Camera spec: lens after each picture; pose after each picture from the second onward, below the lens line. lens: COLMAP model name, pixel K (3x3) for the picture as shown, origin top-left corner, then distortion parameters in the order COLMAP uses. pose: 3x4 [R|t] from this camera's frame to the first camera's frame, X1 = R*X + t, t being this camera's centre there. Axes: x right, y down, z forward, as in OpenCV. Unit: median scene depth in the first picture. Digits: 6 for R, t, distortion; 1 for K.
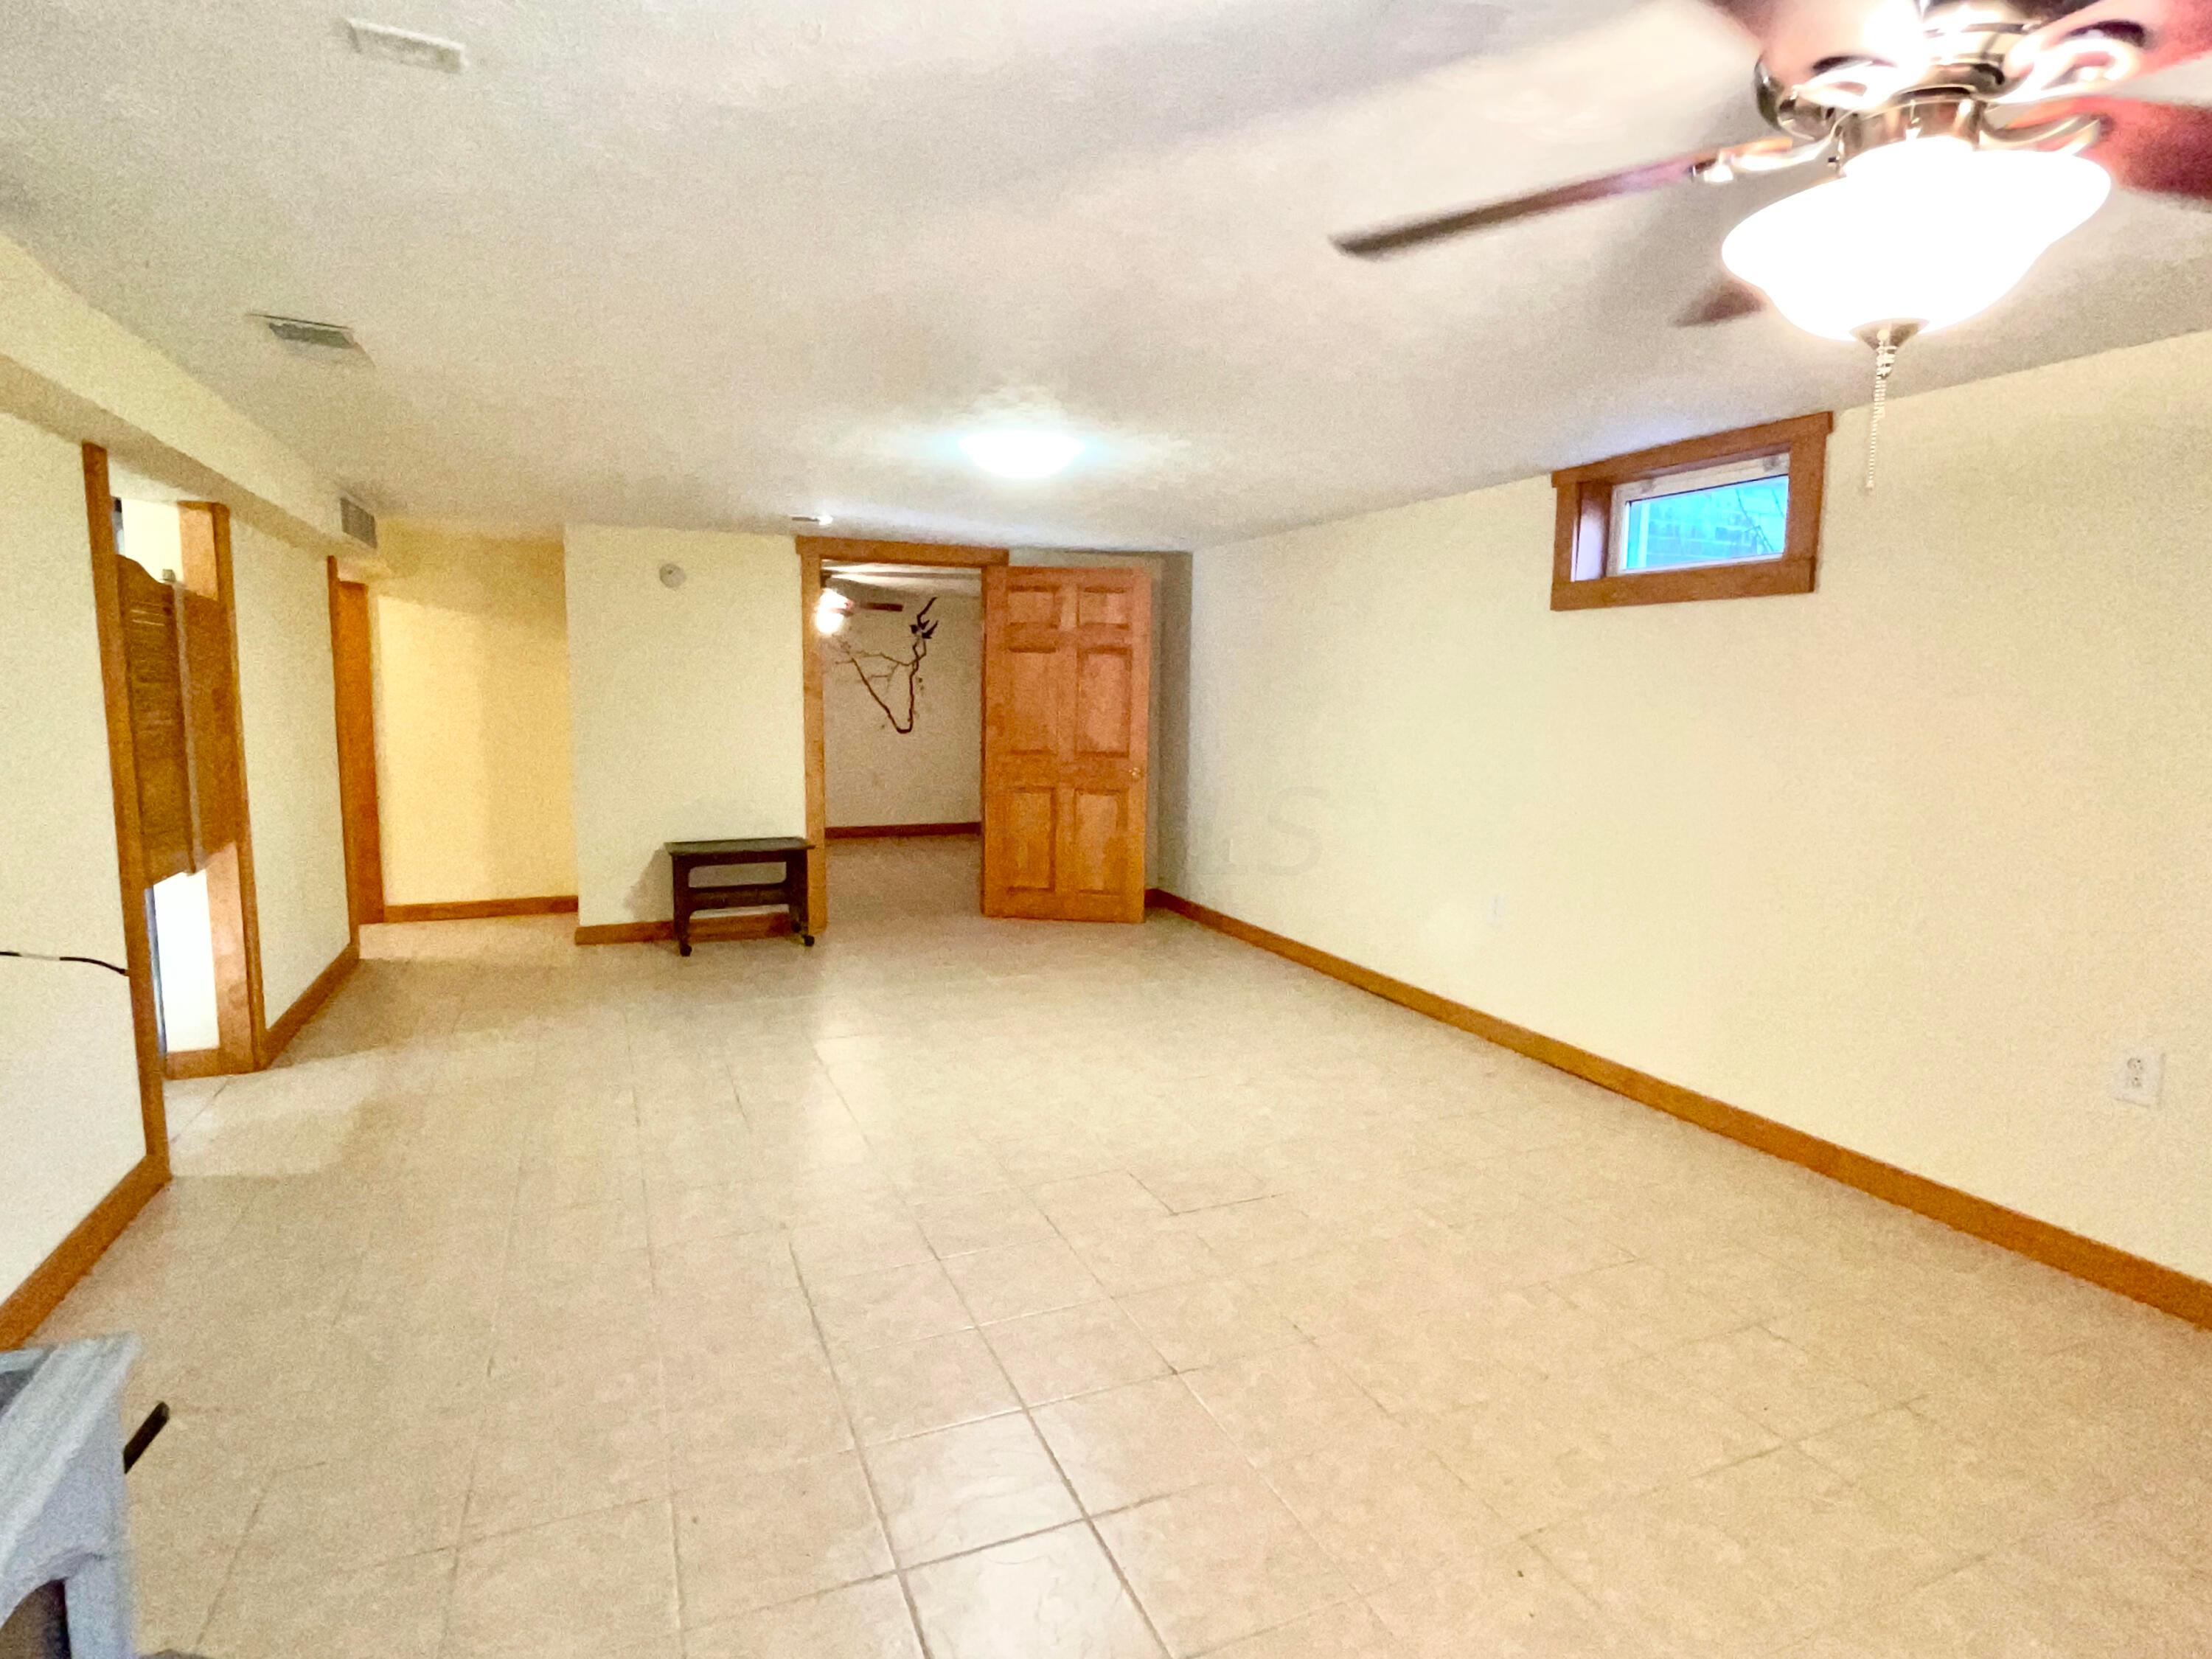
lens RADIAL K [[1160.6, 0, 1117.9], [0, 1160.6, 836.8], [0, 0, 1]] dist [-0.003168, 0.003837]
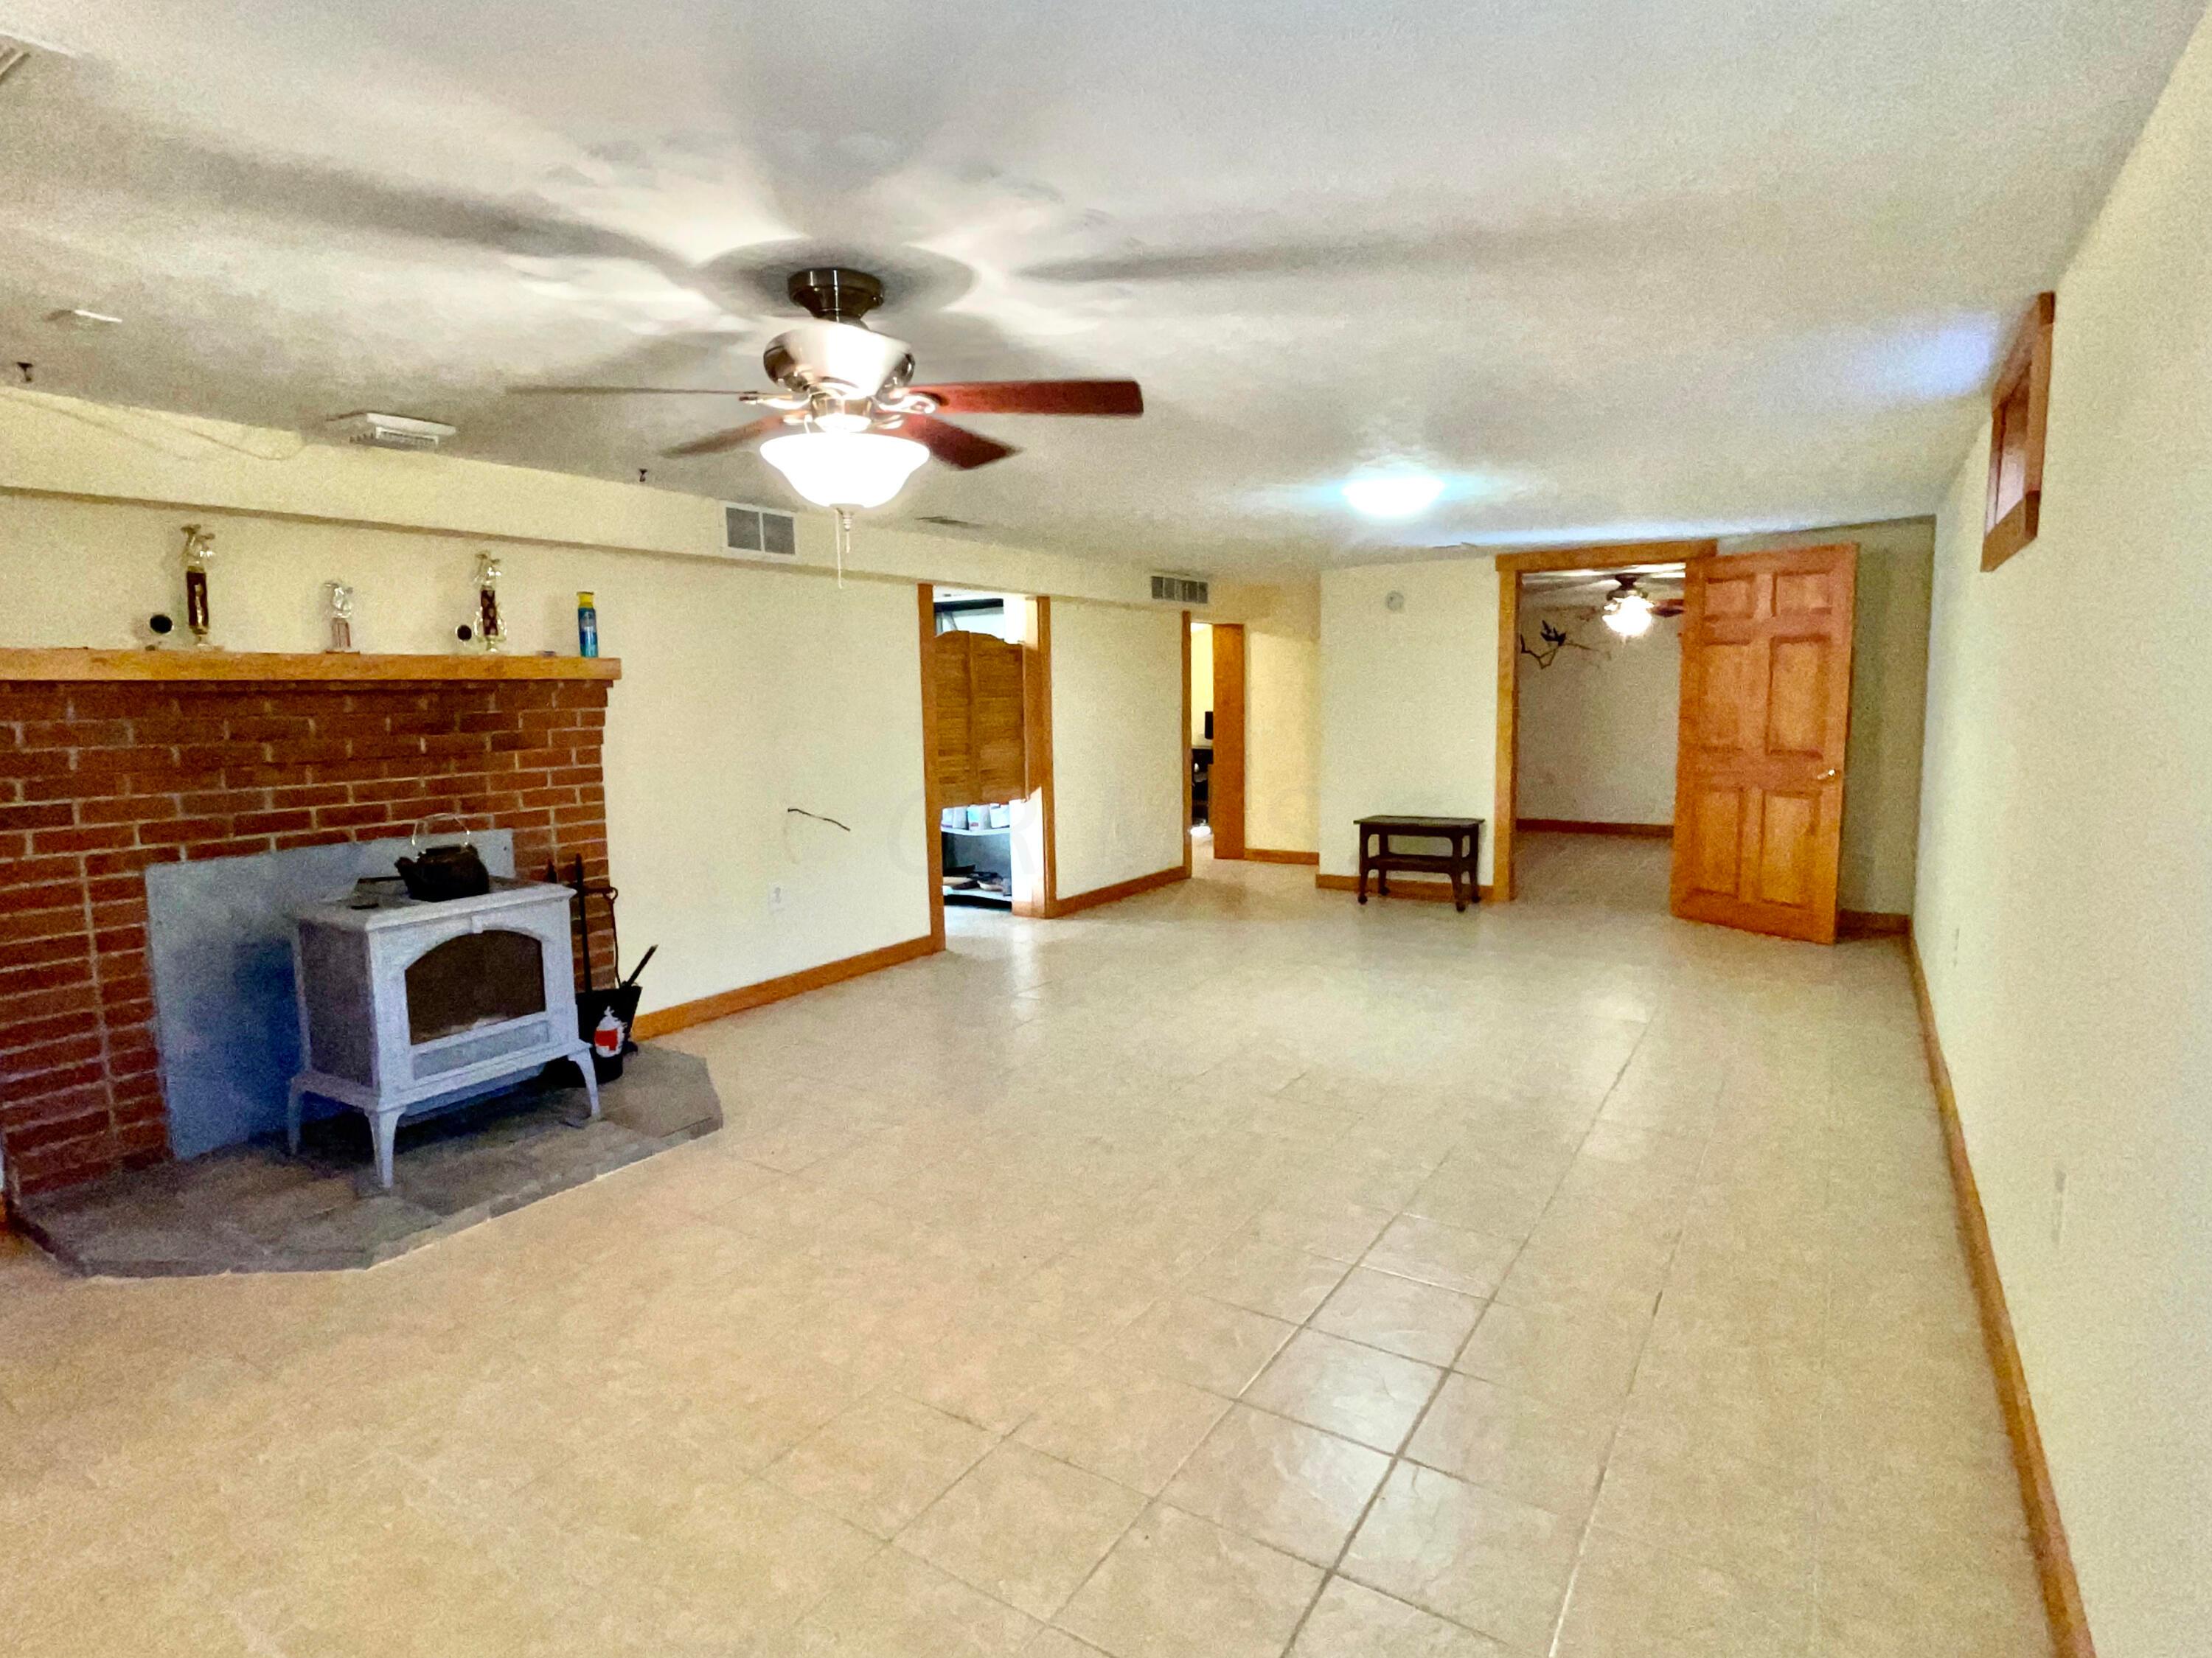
lens RADIAL K [[1160.5, 0, 1103.2], [0, 1160.5, 820.6], [0, 0, 1]] dist [-0.003168, 0.003837]
pose [[0.555970, 0.068373, -0.828386, 0.453658], [-0.082821, 0.996208, 0.026639, 0.001695], [0.827066, 0.053797, 0.559524, 0.052736]]
